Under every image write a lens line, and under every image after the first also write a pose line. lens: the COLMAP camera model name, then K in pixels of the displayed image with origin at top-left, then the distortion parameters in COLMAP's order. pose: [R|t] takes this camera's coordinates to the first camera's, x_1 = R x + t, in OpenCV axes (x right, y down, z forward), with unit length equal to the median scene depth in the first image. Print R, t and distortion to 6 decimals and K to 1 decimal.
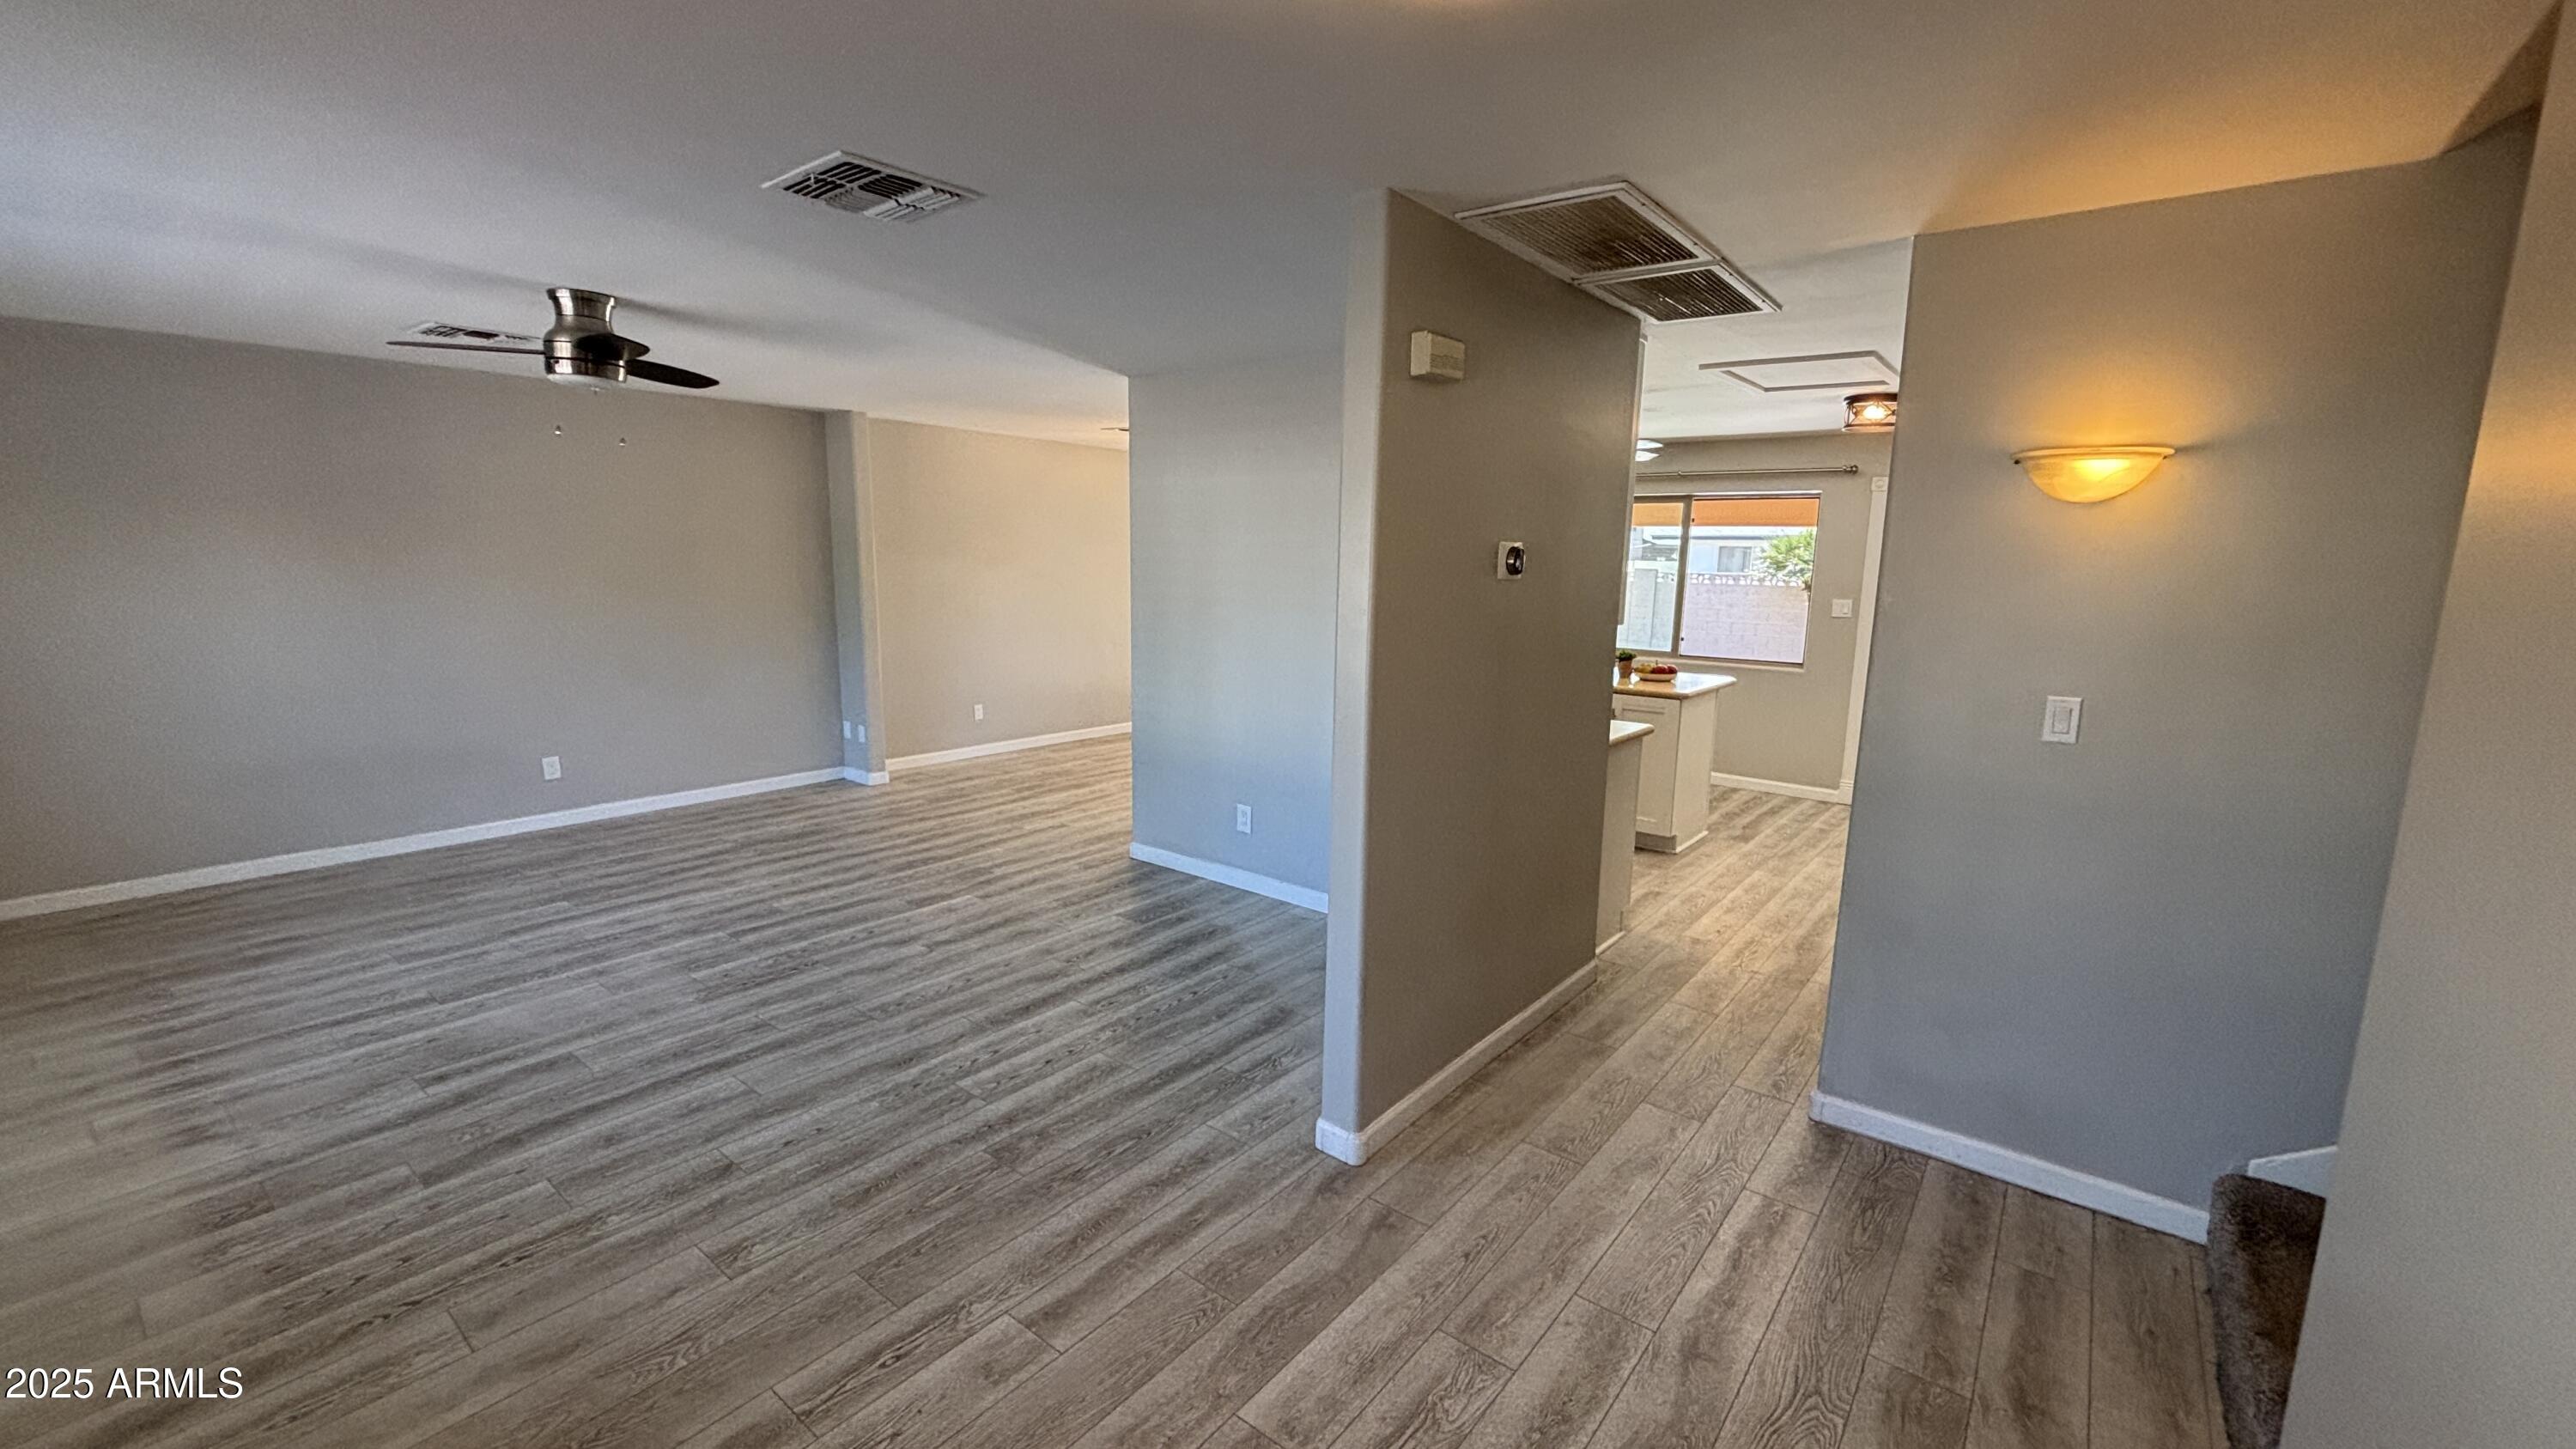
lens RADIAL K [[1041.7, 0, 1287.9], [0, 1041.7, 725.2], [0, 0, 1]] dist [-0.002064, 0.001471]
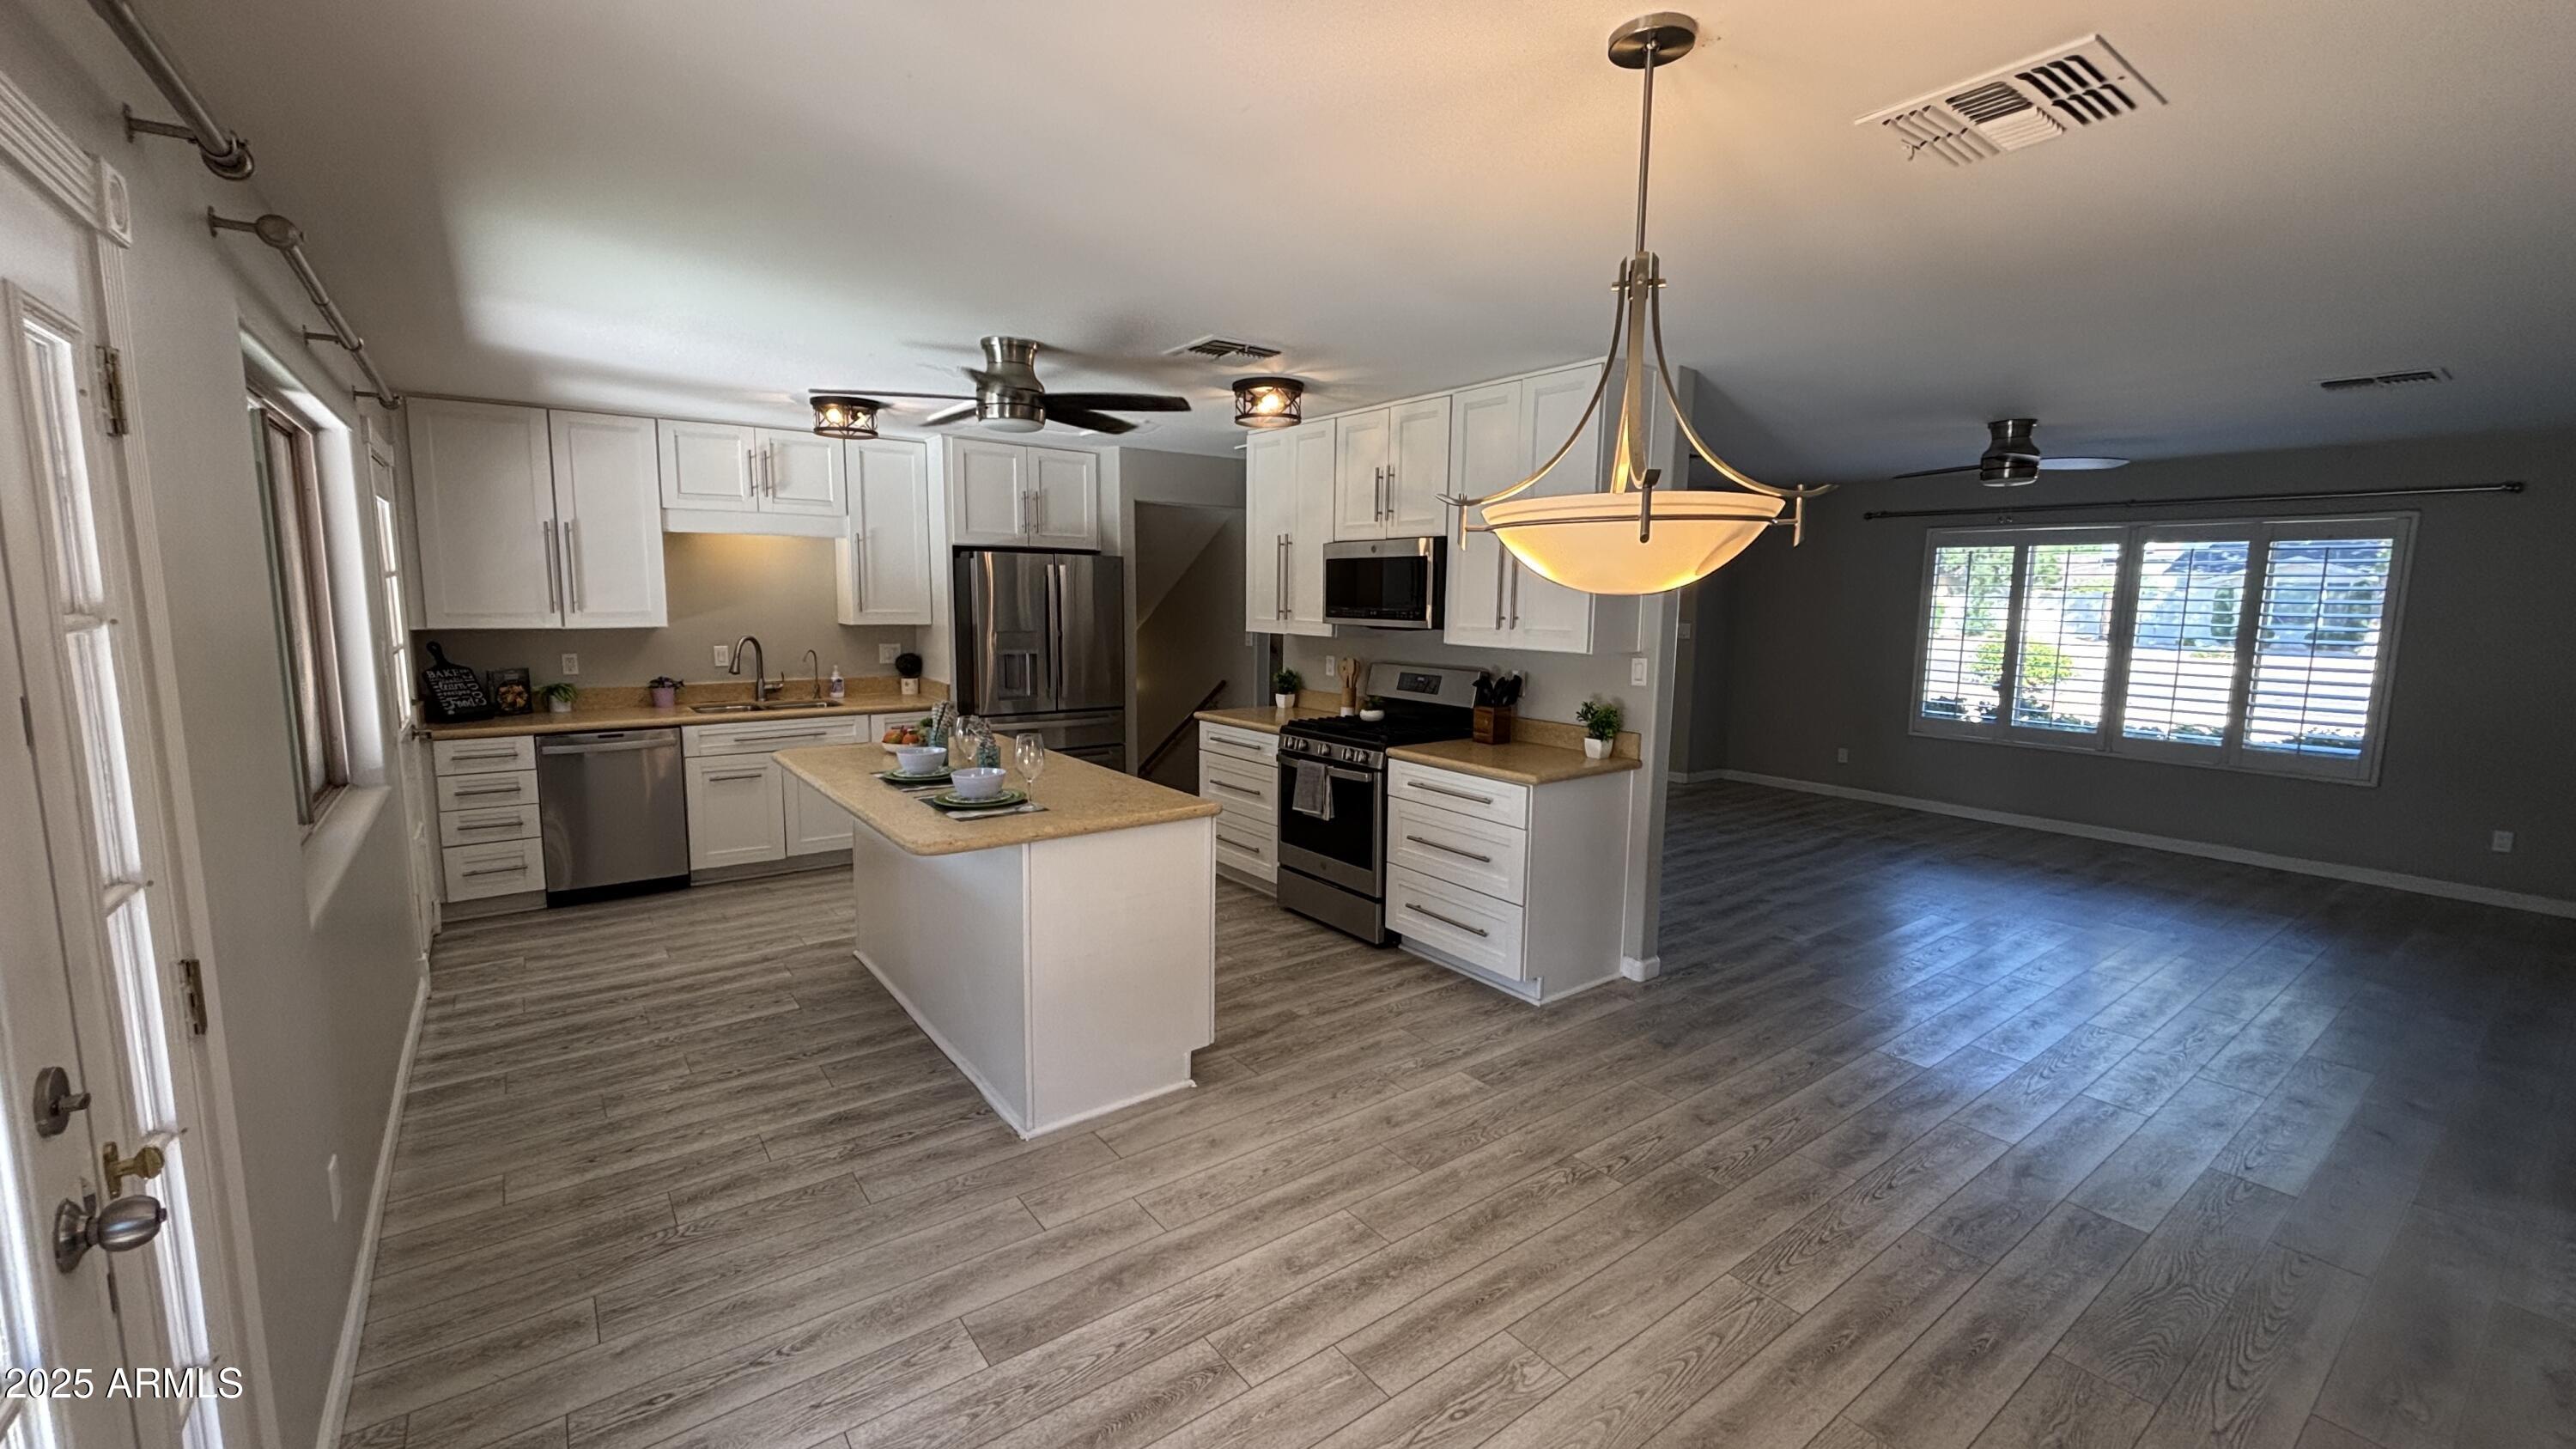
lens RADIAL K [[1041.7, 0, 1281.2], [0, 1041.7, 725.0], [0, 0, 1]] dist [-0.002064, 0.001471]
pose [[-0.966297, -0.056867, 0.251070, -0.089265], [0.020199, 0.955540, 0.294168, -0.419394], [-0.256635, 0.289325, -0.922187, 2.500424]]
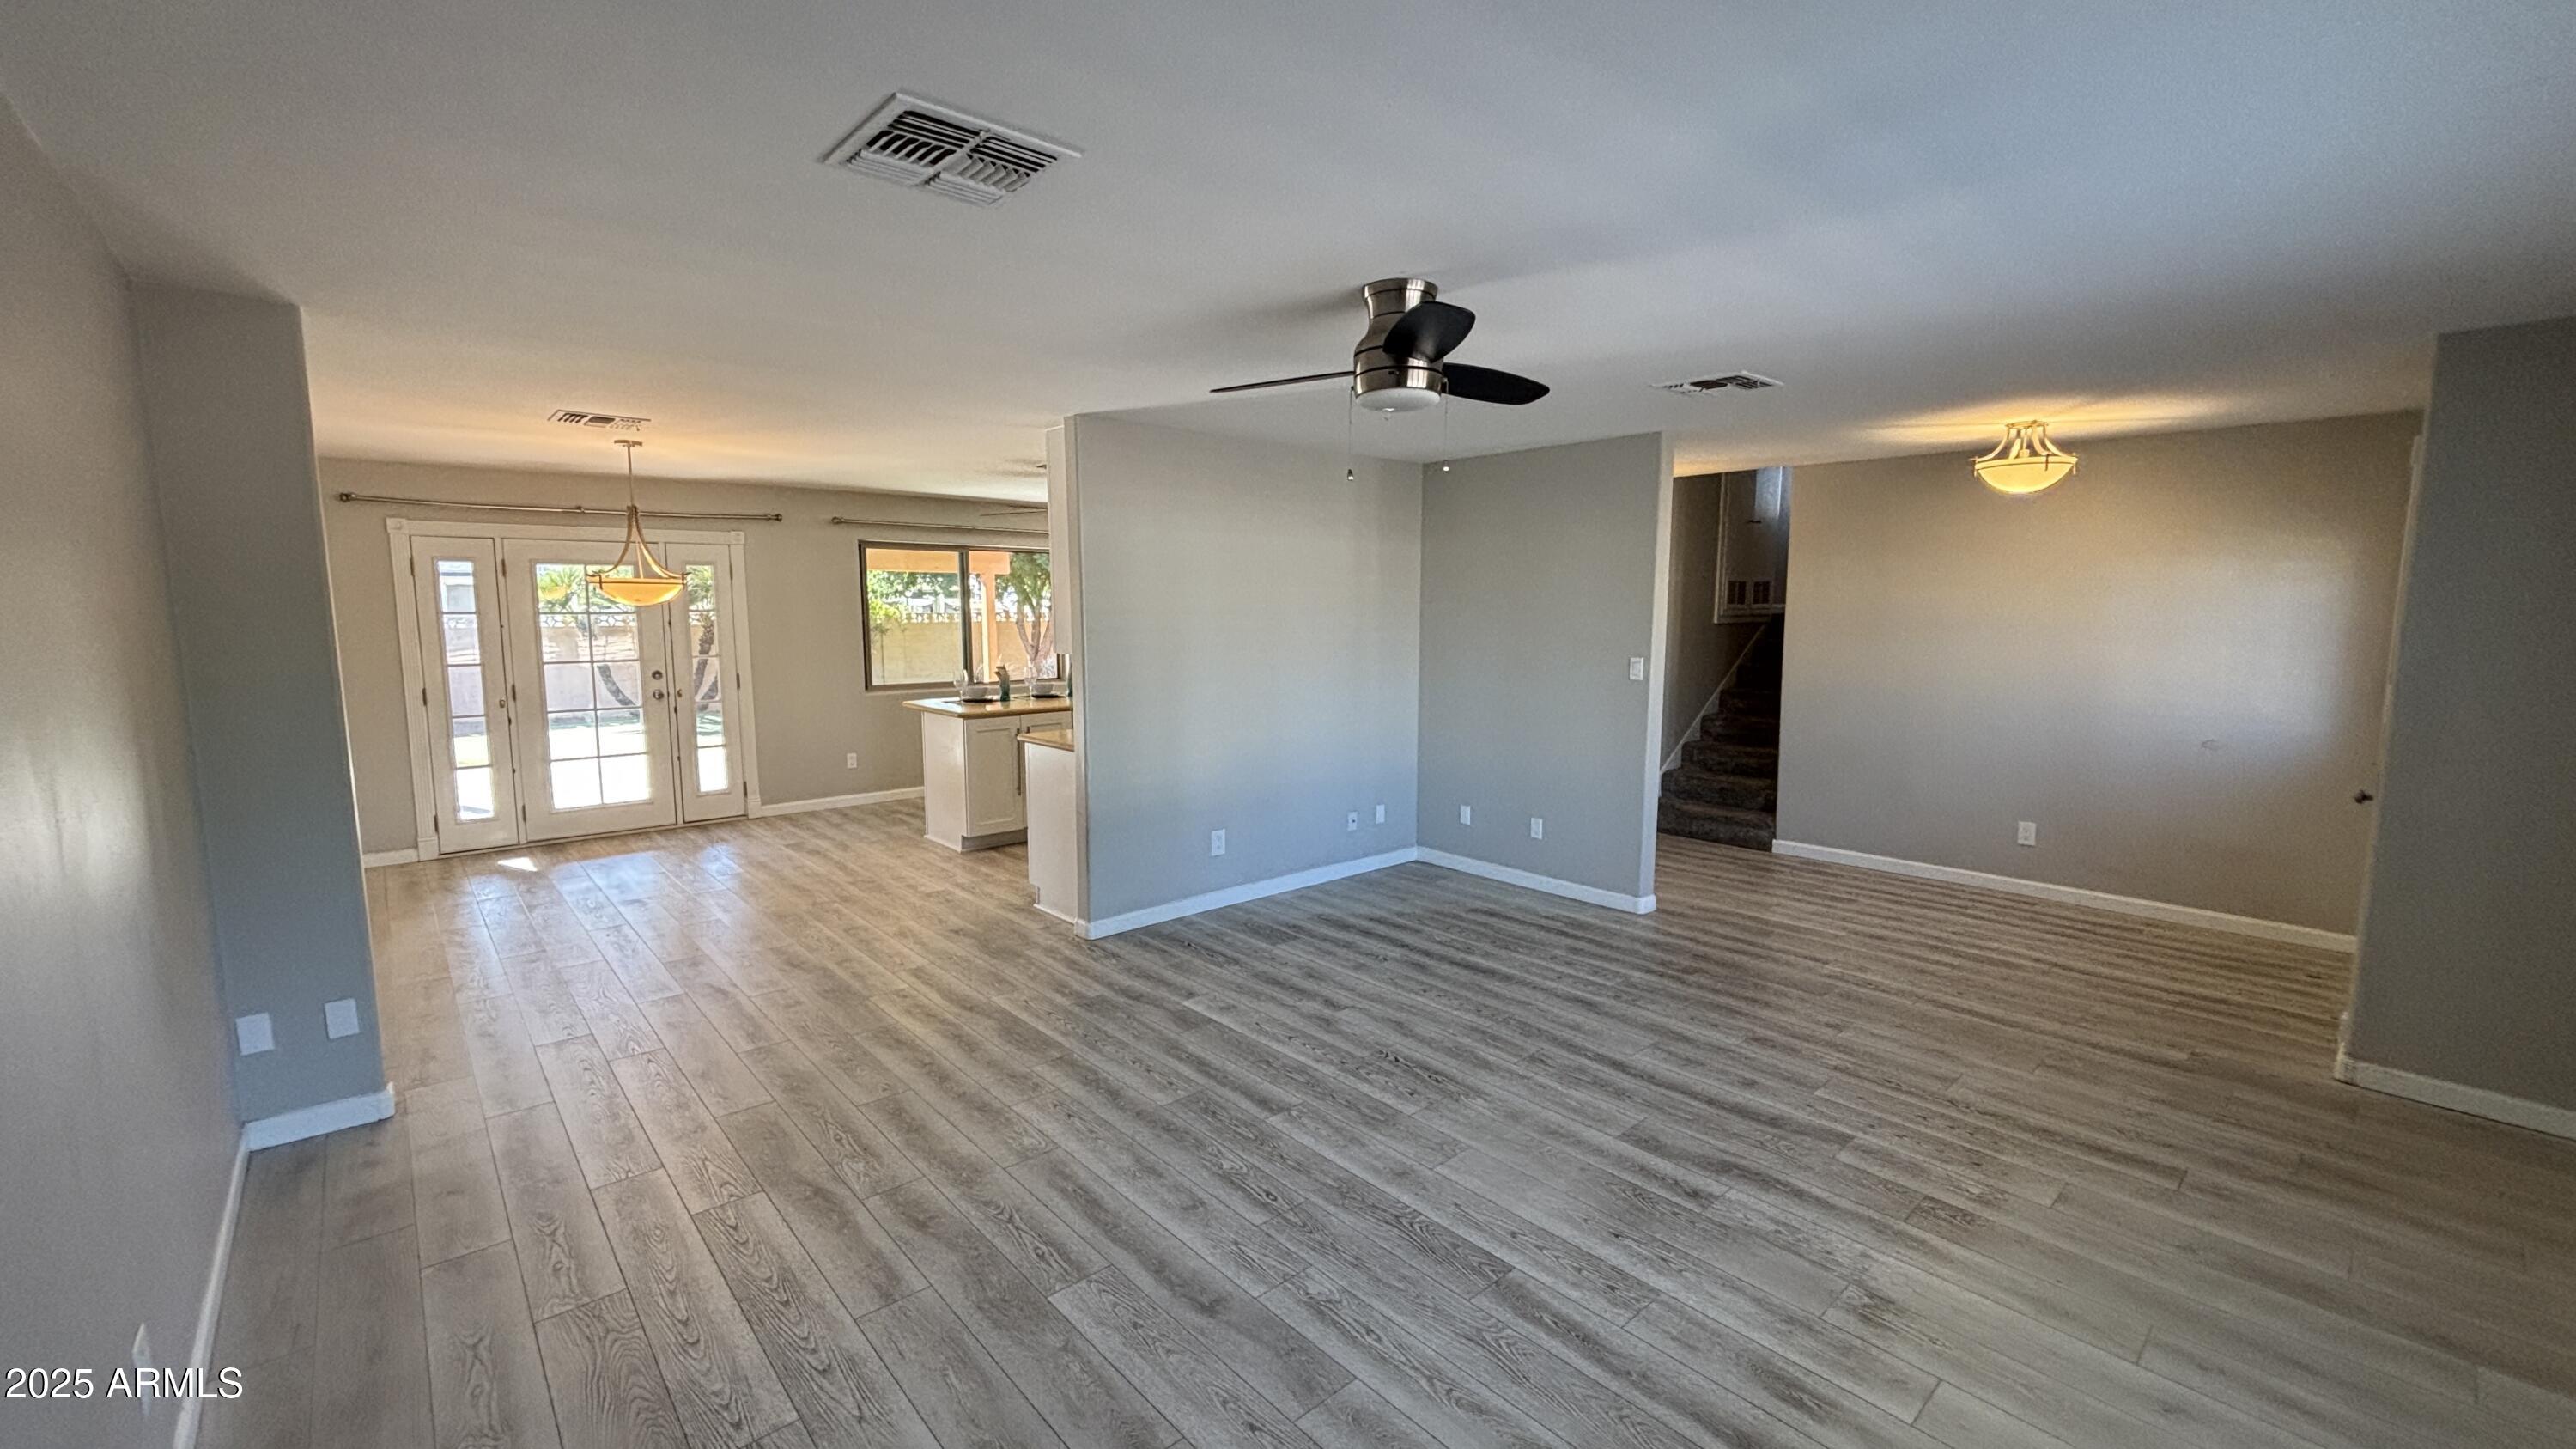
lens RADIAL K [[1041.7, 0, 1280.5], [0, 1041.7, 724.0], [0, 0, 1]] dist [-0.002064, 0.001471]
pose [[0.171071, -0.133004, 0.976240, -1.394593], [0.166810, 0.980452, 0.104347, -0.174695], [-0.971035, 0.144996, 0.189913, 0.917835]]
